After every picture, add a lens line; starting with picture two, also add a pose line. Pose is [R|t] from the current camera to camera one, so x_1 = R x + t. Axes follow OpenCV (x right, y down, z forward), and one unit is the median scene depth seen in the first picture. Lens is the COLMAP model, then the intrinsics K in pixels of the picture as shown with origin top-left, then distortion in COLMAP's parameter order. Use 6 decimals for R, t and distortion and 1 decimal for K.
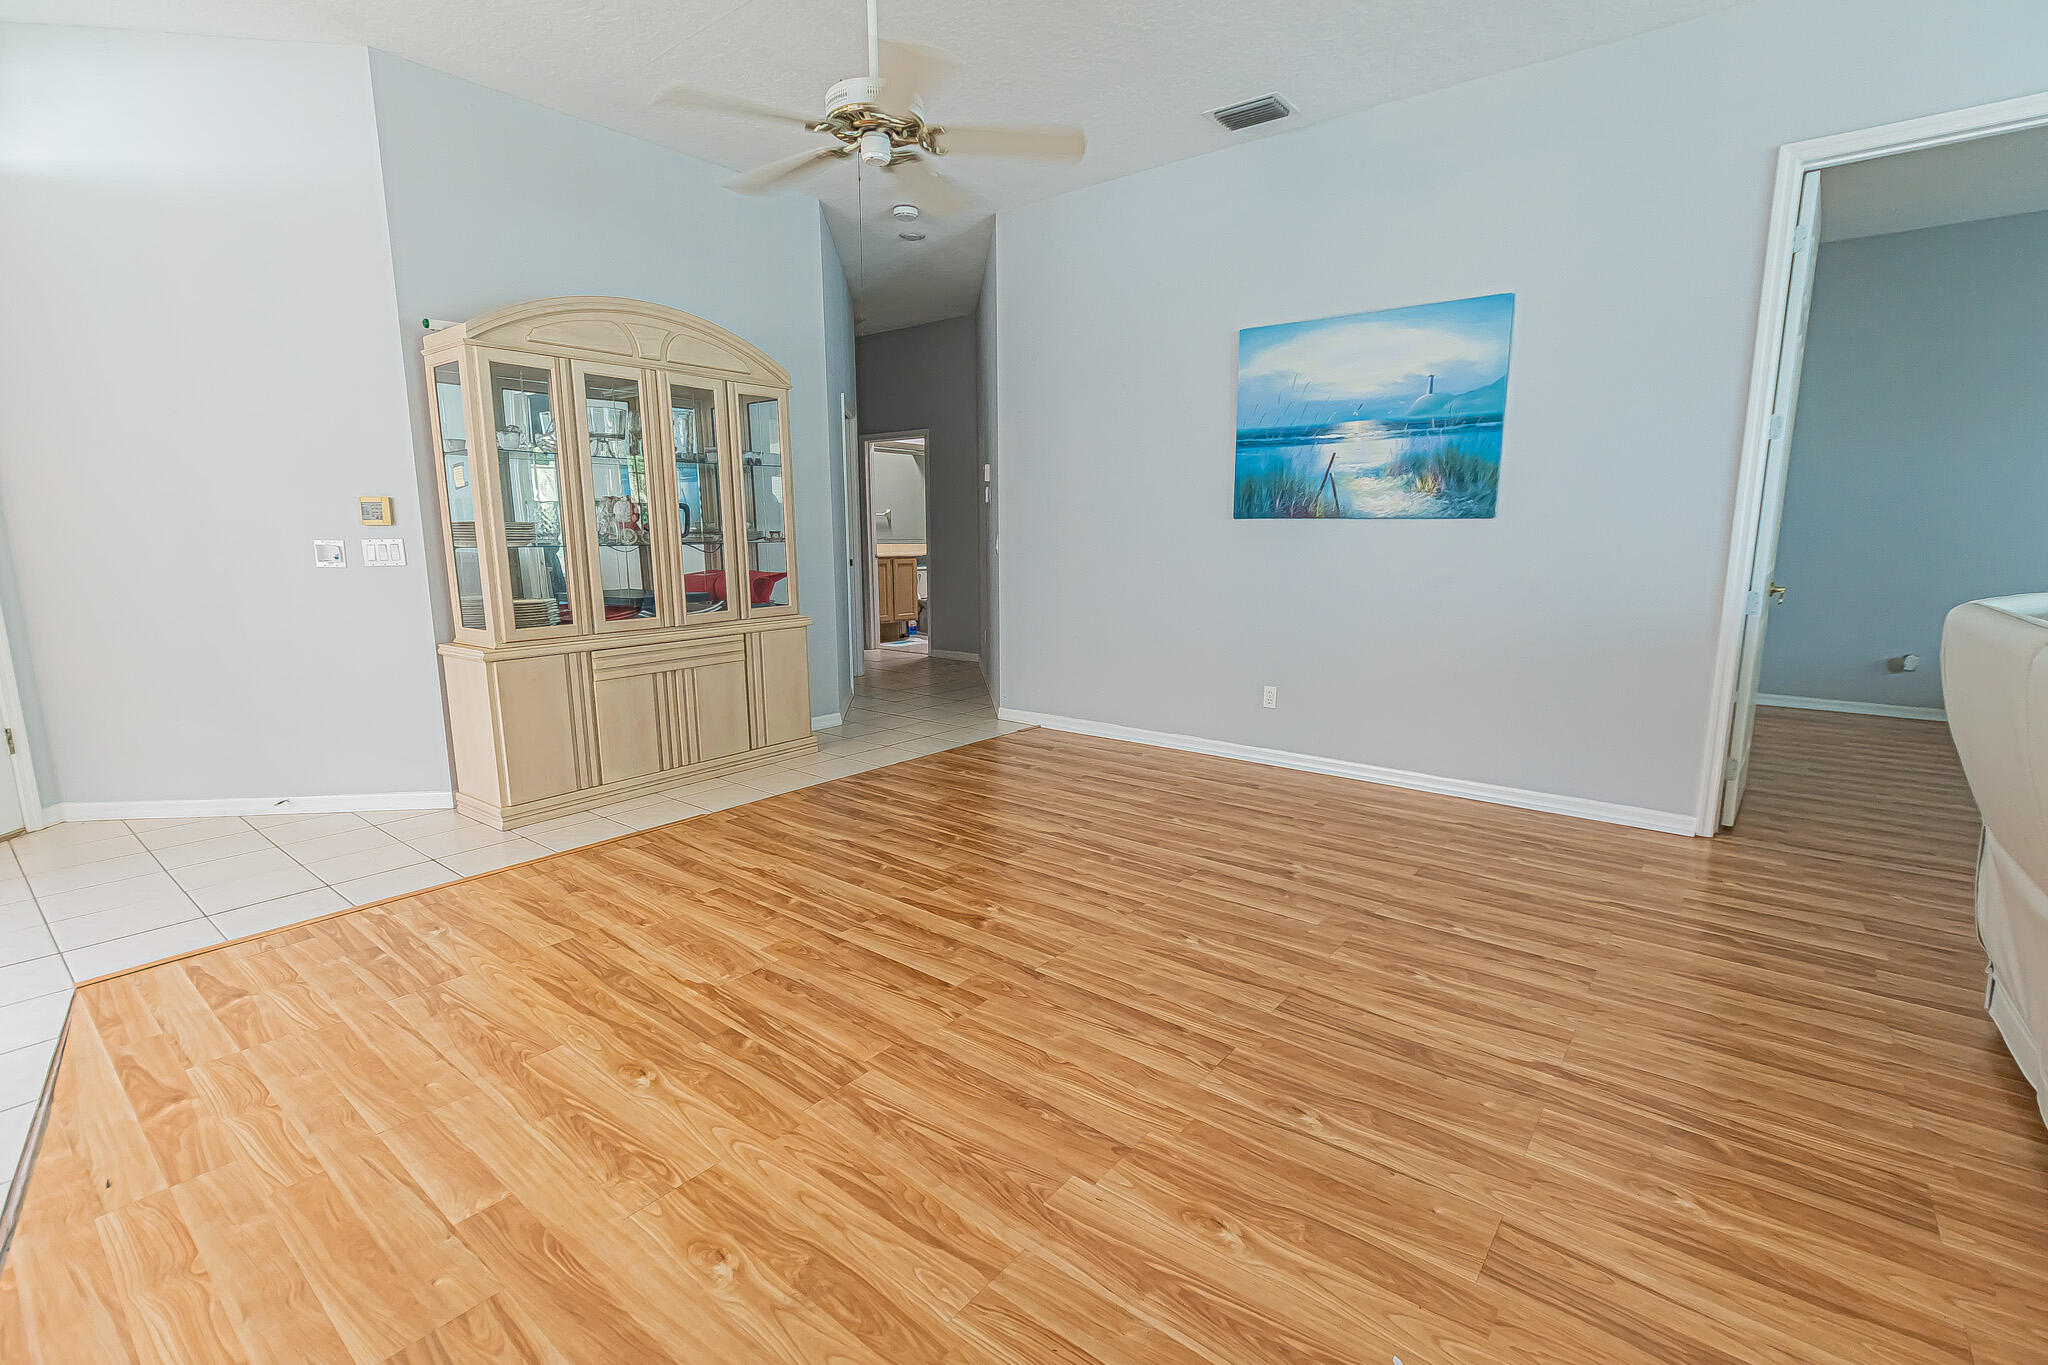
lens RADIAL K [[904.7, 0, 1046.6], [0, 904.7, 690.7], [0, 0, 1]] dist [0.000851, -0.000122]
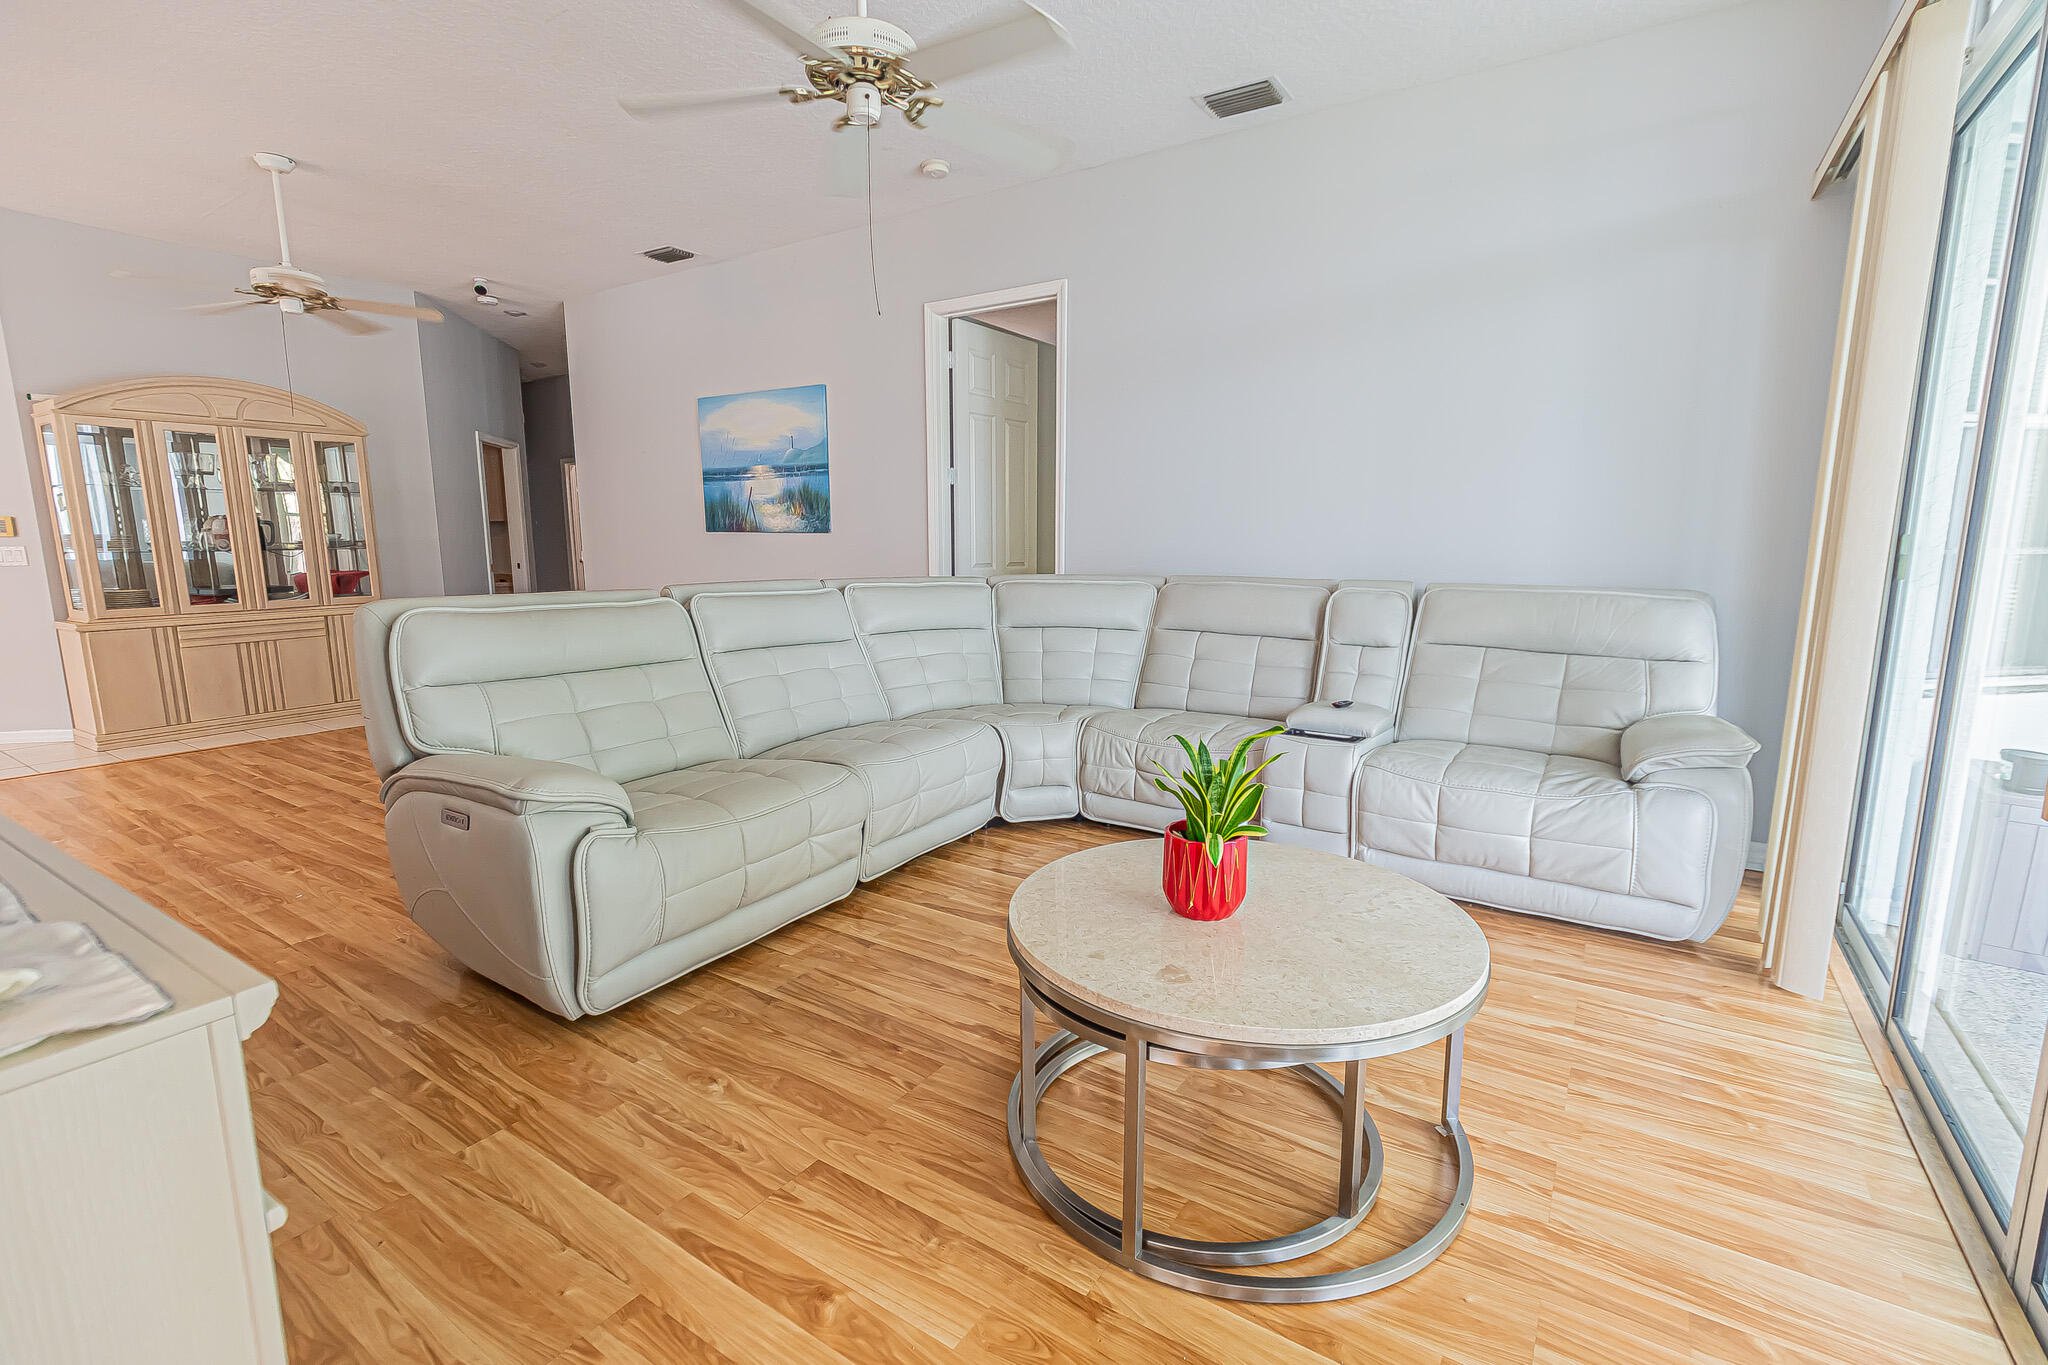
lens RADIAL K [[904.7, 0, 1046.6], [0, 904.7, 690.7], [0, 0, 1]] dist [0.000851, -0.000122]
pose [[0.996051, -0.013561, 0.087739, 0.702339], [0.014115, 0.999884, -0.005697, 0.081525], [-0.087652, 0.006913, 0.996127, -0.505642]]
